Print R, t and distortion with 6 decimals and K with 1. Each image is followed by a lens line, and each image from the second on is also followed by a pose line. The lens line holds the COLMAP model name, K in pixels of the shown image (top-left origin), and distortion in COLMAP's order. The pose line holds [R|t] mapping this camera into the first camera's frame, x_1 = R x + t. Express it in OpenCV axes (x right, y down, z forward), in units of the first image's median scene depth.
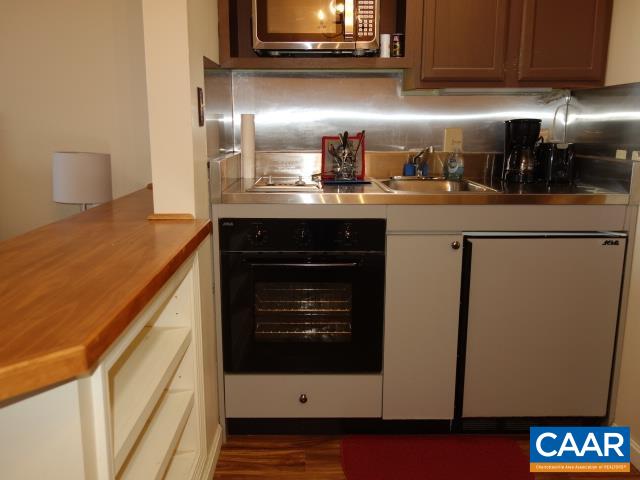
lens RADIAL K [[568.7, 0, 320.0], [0, 568.7, 240.0], [0, 0, 1]] dist [0.010557, 0.001849]
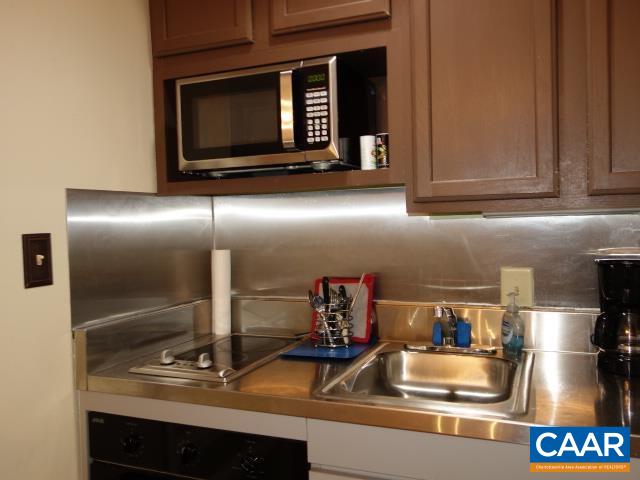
lens RADIAL K [[568.7, 0, 320.0], [0, 568.7, 240.0], [0, 0, 1]] dist [0.010557, 0.001849]
pose [[0.919720, -0.012869, -0.392364, 0.341751], [-0.053090, 0.986204, -0.156792, -0.142140], [0.388968, 0.165035, 0.906348, 0.419350]]
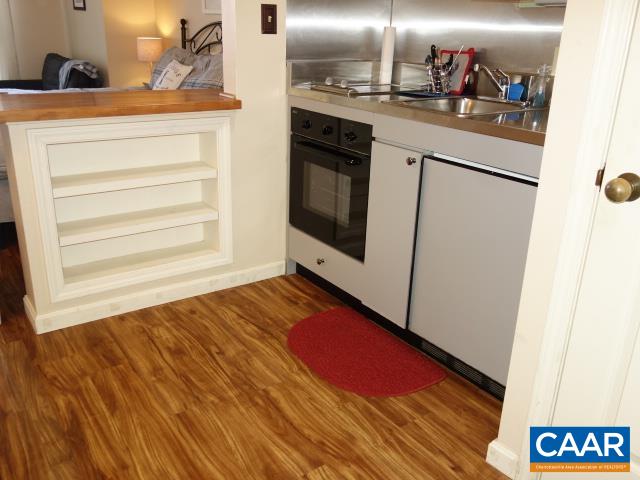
lens RADIAL K [[568.7, 0, 320.0], [0, 568.7, 240.0], [0, 0, 1]] dist [0.010557, 0.001849]
pose [[0.571338, 0.296428, -0.765313, 0.922239], [-0.190800, 0.954920, 0.227429, -0.052211], [0.798228, 0.016083, 0.602140, 0.243409]]
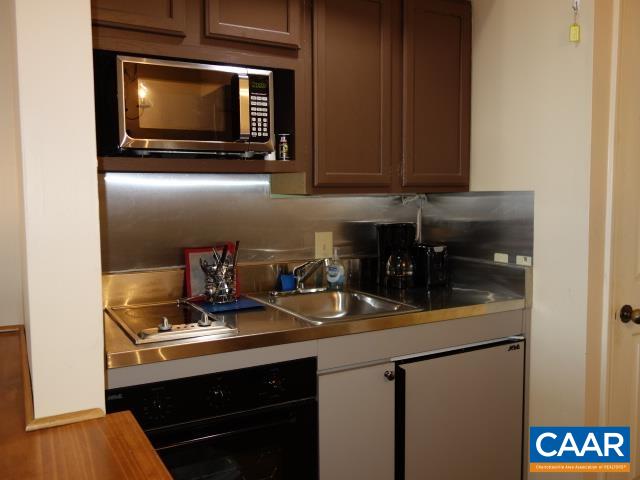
lens RADIAL K [[568.7, 0, 320.0], [0, 568.7, 240.0], [0, 0, 1]] dist [0.010557, 0.001849]
pose [[0.881285, -0.047996, 0.470141, -0.244378], [0.103493, 0.990282, -0.092901, -0.120173], [-0.461114, 0.130529, 0.877688, 0.242947]]
